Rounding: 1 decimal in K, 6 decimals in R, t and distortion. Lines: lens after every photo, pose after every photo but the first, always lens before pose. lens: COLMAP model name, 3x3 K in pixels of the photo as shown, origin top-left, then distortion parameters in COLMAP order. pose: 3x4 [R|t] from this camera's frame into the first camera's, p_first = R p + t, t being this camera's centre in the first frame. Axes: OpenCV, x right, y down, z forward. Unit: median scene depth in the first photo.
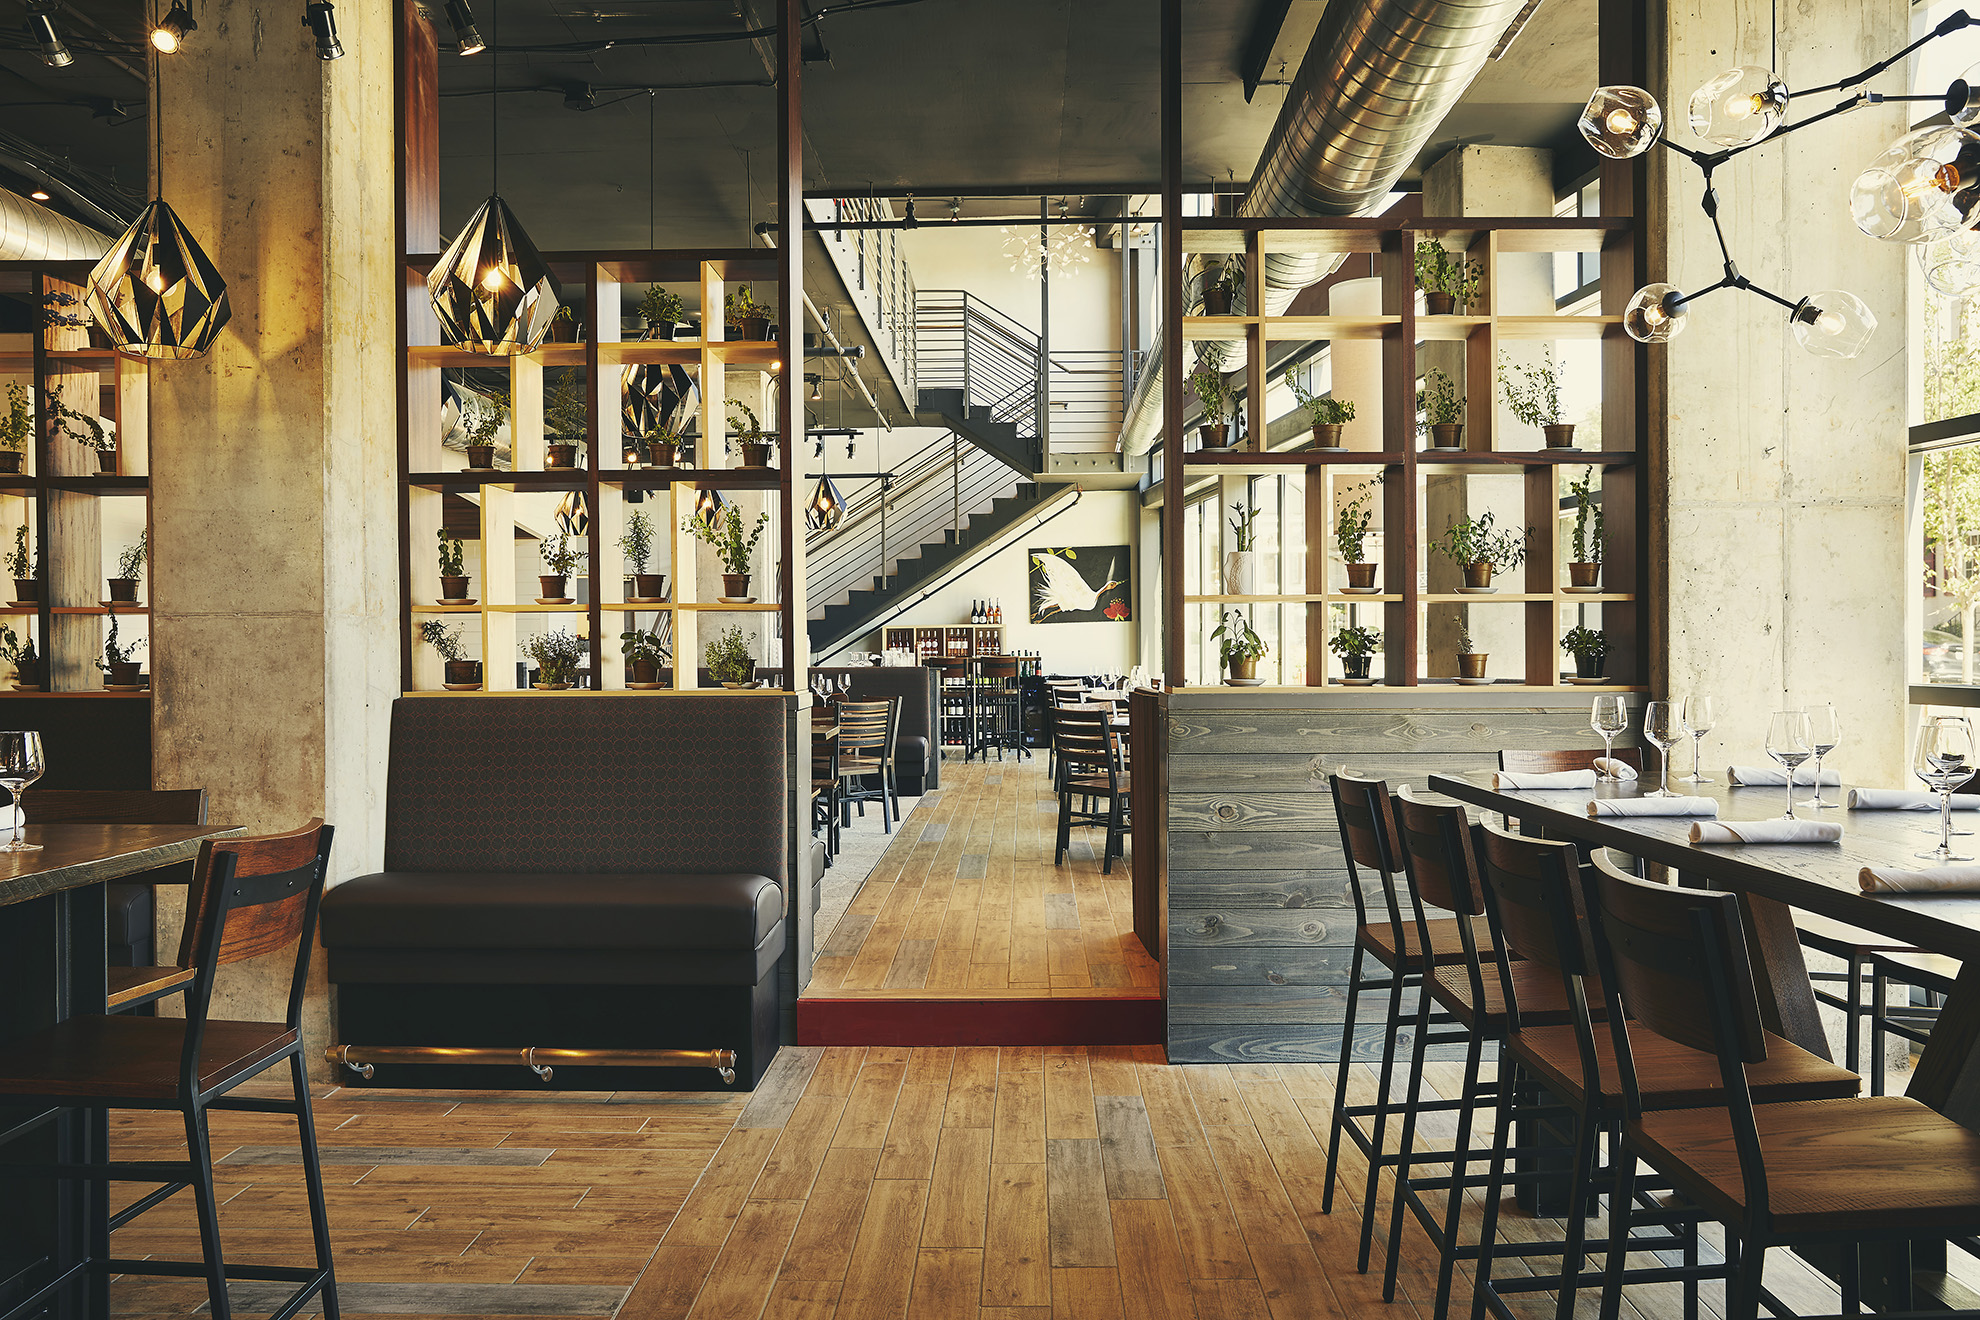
lens RADIAL K [[1715.5, 0, 988.9], [0, 1715.5, 657.8], [0, 0, 1]] dist [0.000329, -0.000429]
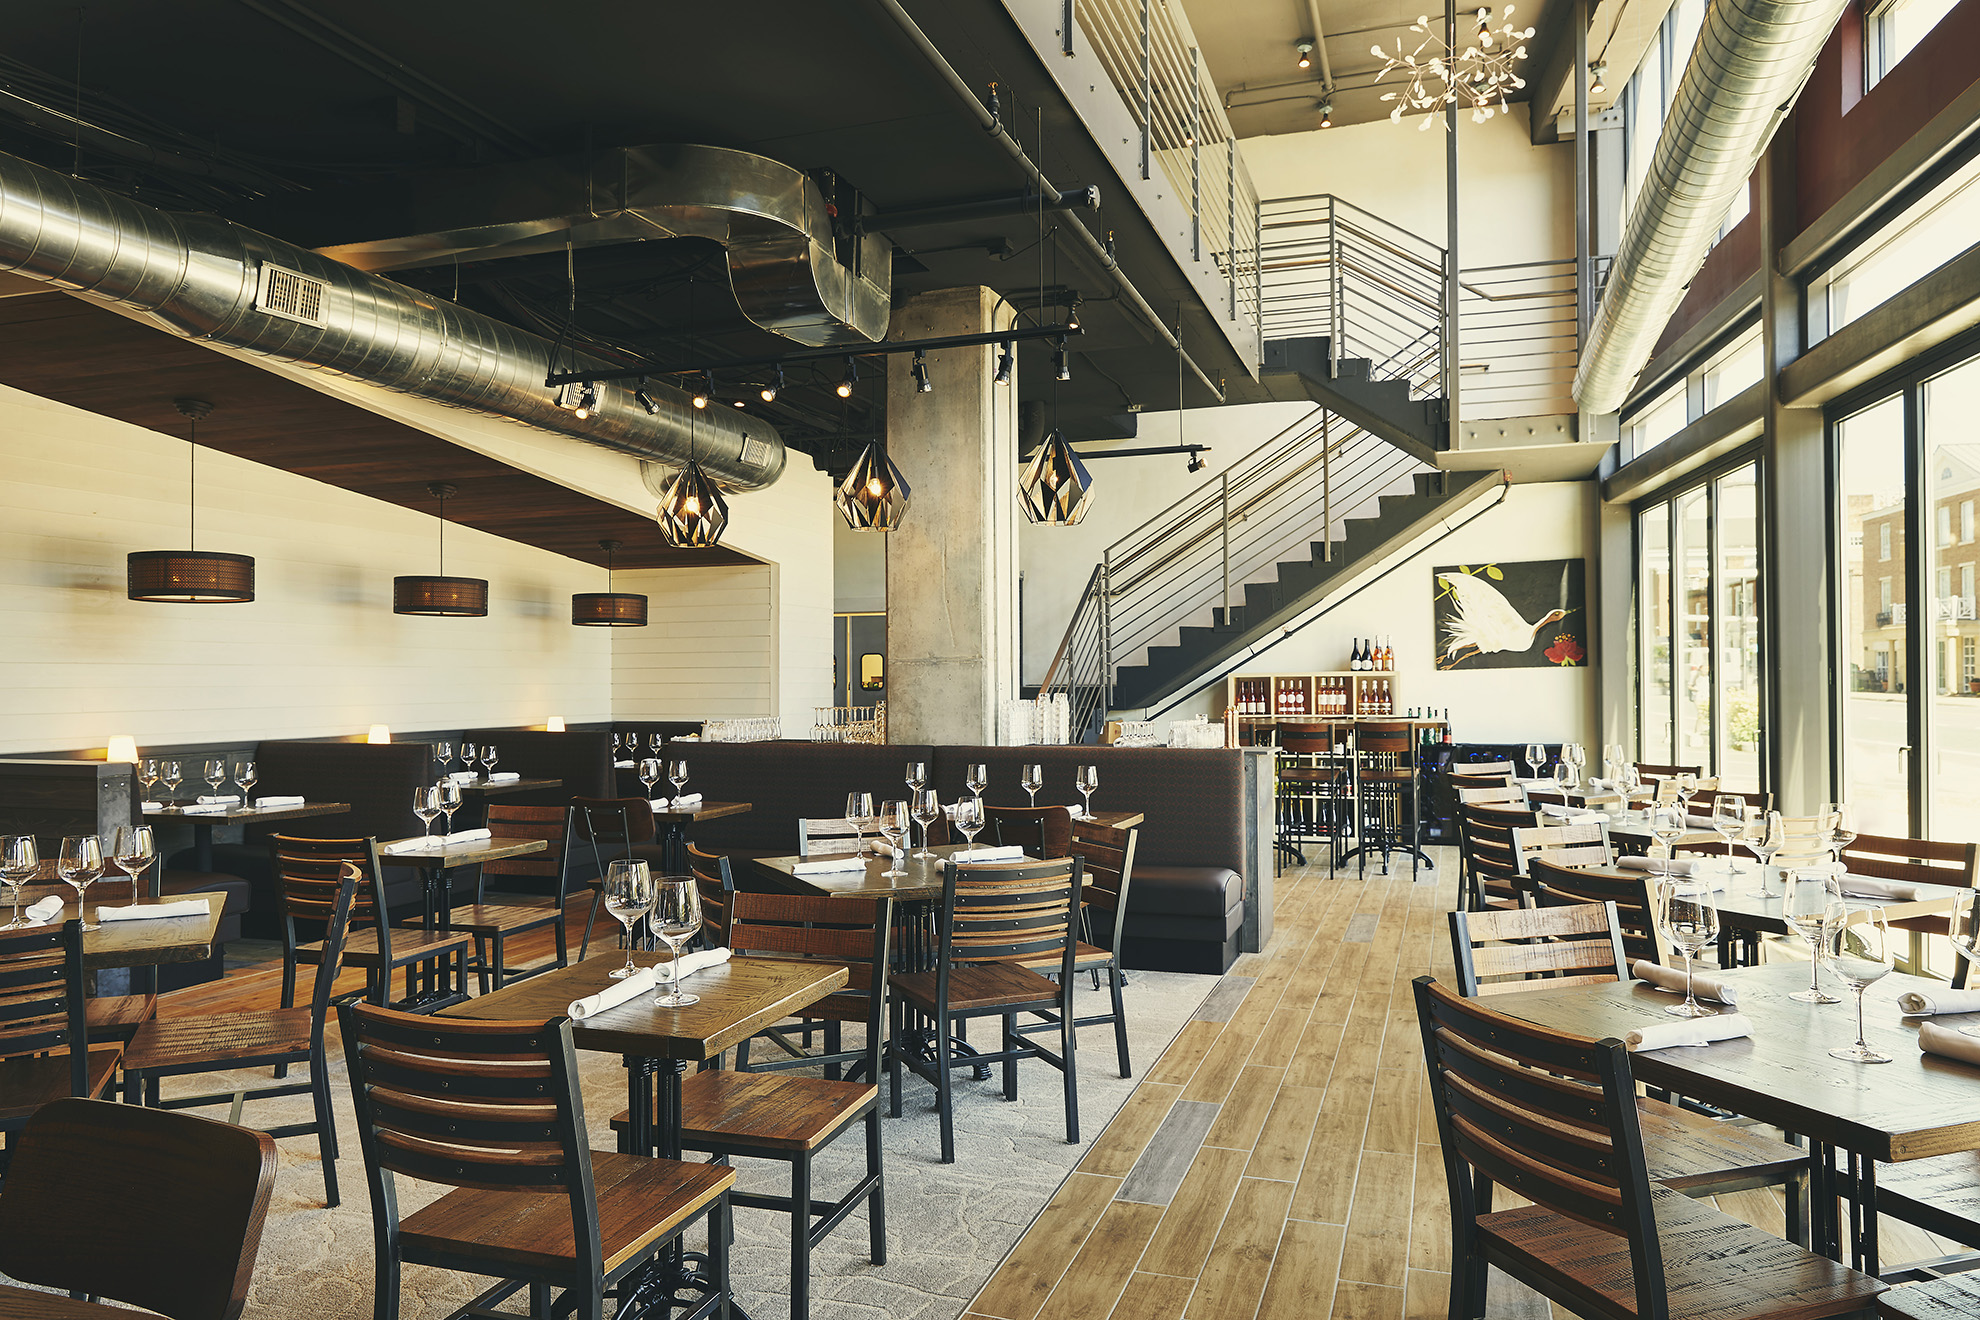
lens RADIAL K [[1374.1, 0, 988.8], [0, 1374.1, 666.7], [0, 0, 1]] dist [-0.010653, 0.003097]
pose [[0.953329, -0.002564, -0.301922, 0.019890], [-0.002137, 0.999882, -0.015237, -0.012543], [0.301925, 0.015172, 0.953211, 0.401481]]
